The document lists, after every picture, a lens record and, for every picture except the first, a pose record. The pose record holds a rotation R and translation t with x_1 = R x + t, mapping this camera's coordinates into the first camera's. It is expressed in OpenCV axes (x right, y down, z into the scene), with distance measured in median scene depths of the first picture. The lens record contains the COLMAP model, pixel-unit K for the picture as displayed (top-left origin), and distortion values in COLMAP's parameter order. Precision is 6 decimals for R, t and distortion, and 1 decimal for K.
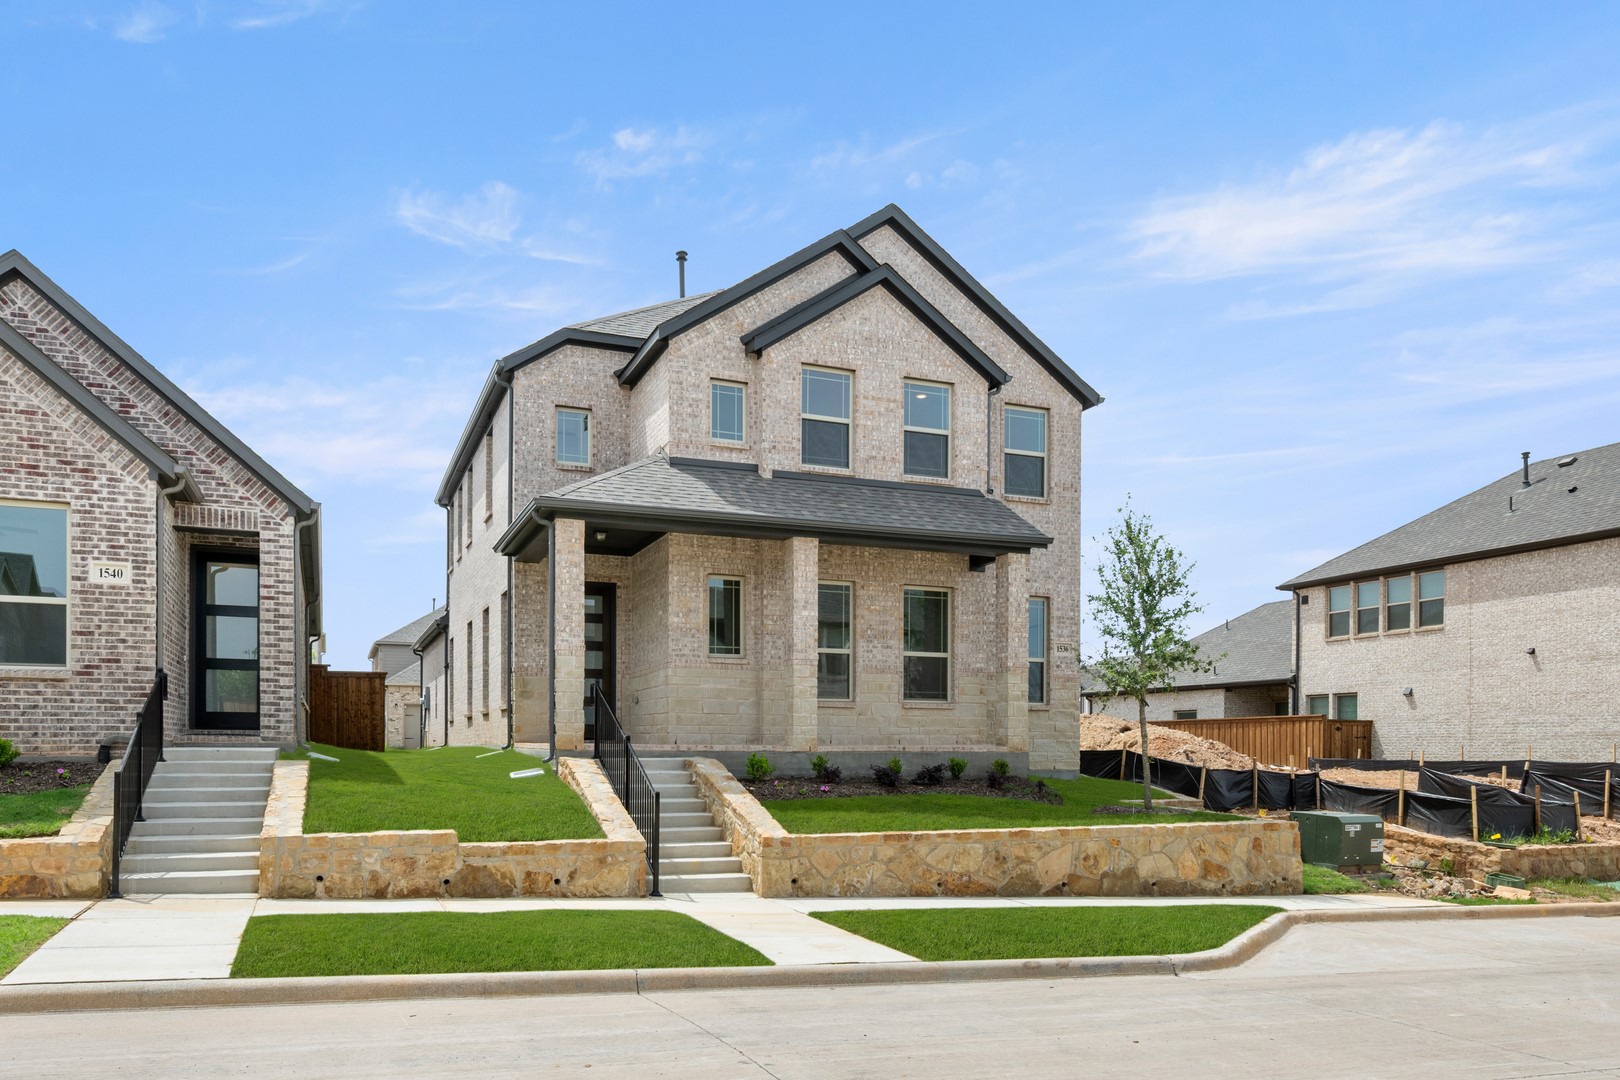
lens RADIAL K [[744.3, 0, 814.0], [0, 744.3, 546.0], [0, 0, 1]] dist [-0.001515, 0.000803]
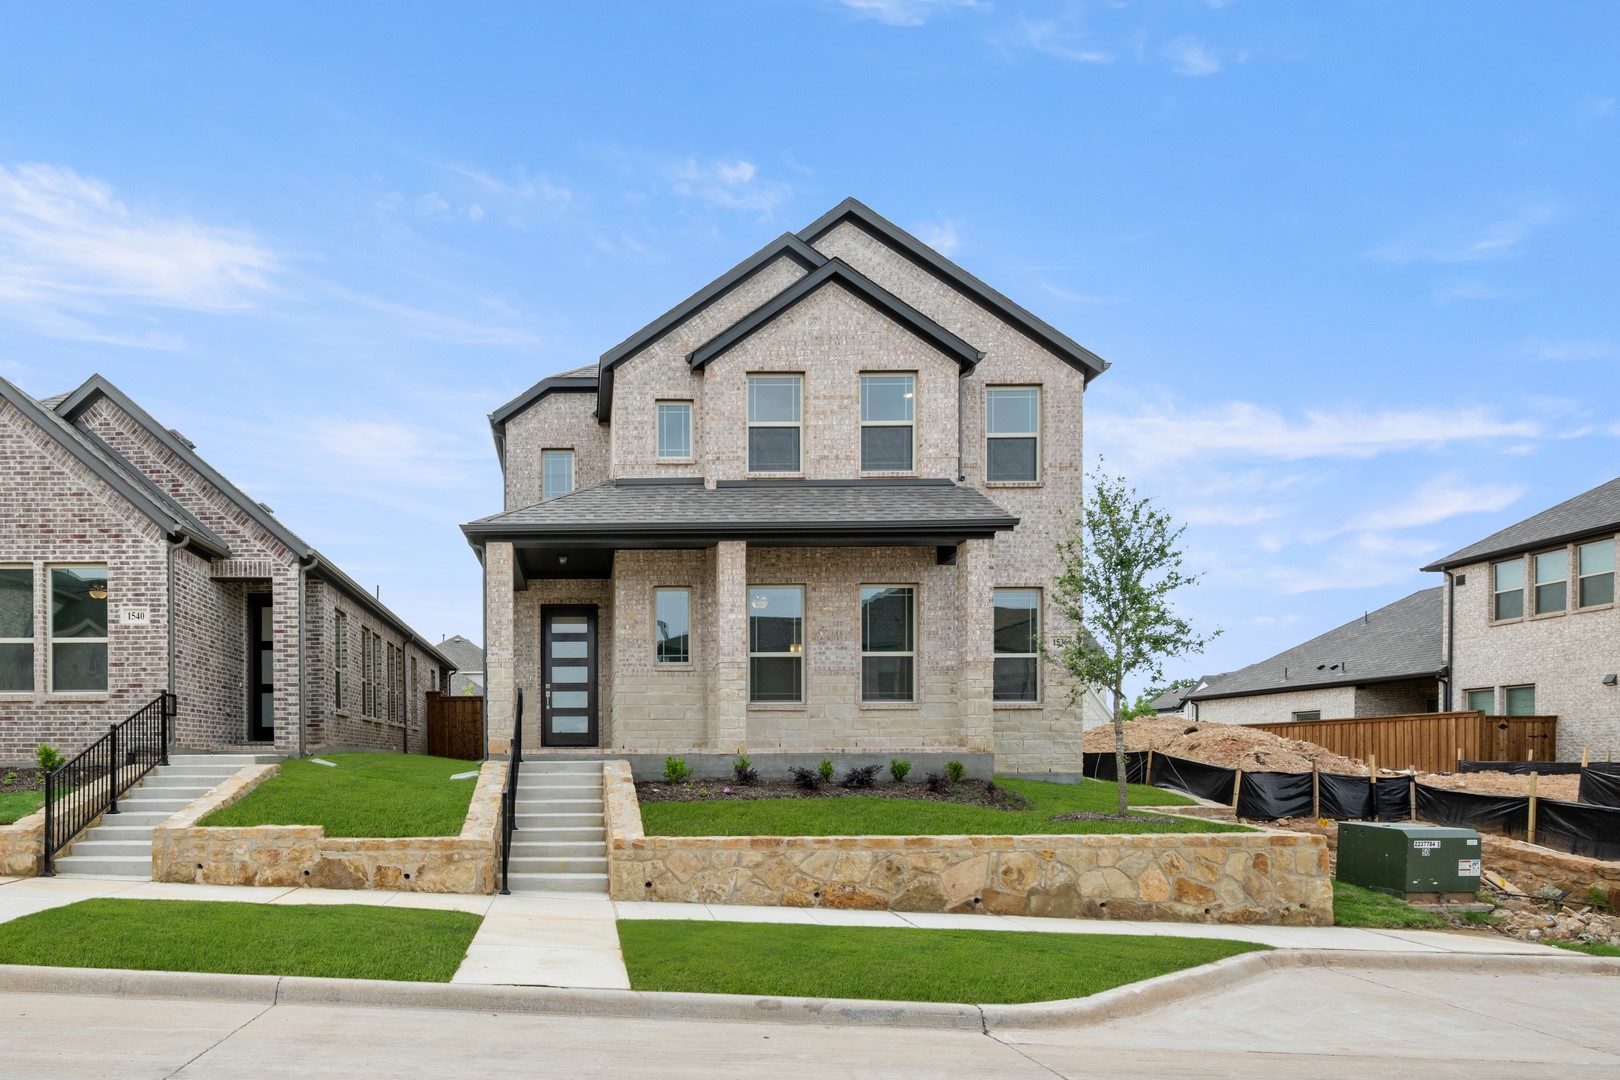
lens RADIAL K [[629.2, 0, 829.5], [0, 629.2, 615.7], [0, 0, 1]] dist [-0.001872, 0.000929]
pose [[0.960272, -0.071301, -0.269804, 0.335980], [0.081421, 0.996328, 0.026489, 0.076849], [0.266925, -0.047404, 0.962551, 0.224448]]
